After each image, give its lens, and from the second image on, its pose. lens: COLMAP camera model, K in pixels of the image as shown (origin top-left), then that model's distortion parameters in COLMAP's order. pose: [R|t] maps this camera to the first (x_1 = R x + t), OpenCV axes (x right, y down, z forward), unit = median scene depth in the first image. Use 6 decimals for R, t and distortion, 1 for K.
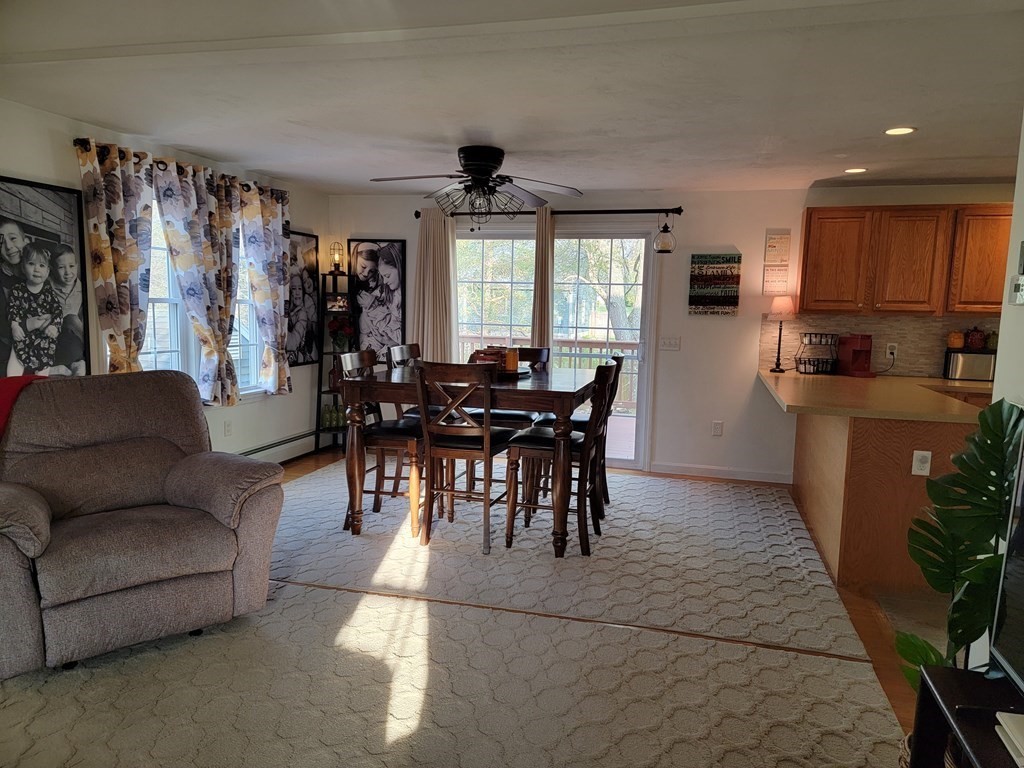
lens RADIAL K [[707.0, 0, 520.5], [0, 707.0, 389.0], [0, 0, 1]] dist [0.097153, -0.080824]
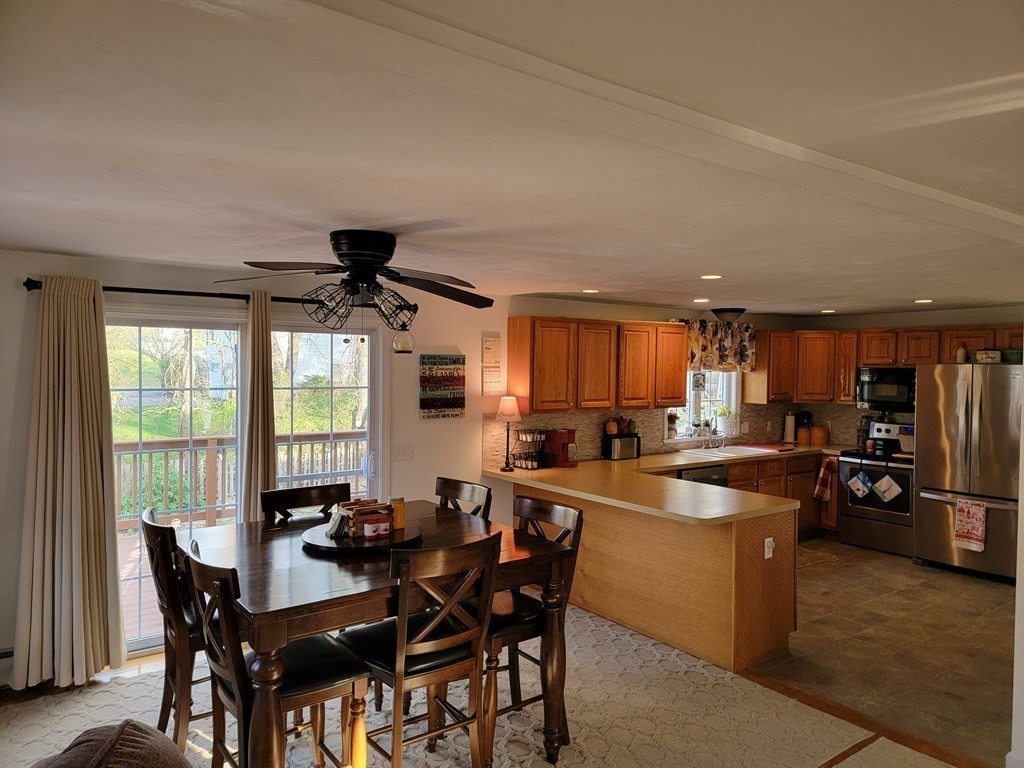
lens RADIAL K [[707.0, 0, 520.1], [0, 707.0, 388.2], [0, 0, 1]] dist [0.097153, -0.080824]
pose [[0.623713, -0.045929, 0.780303, -0.463477], [0.096634, 0.995145, -0.018668, -0.134968], [-0.775657, 0.087047, 0.625123, 0.384064]]
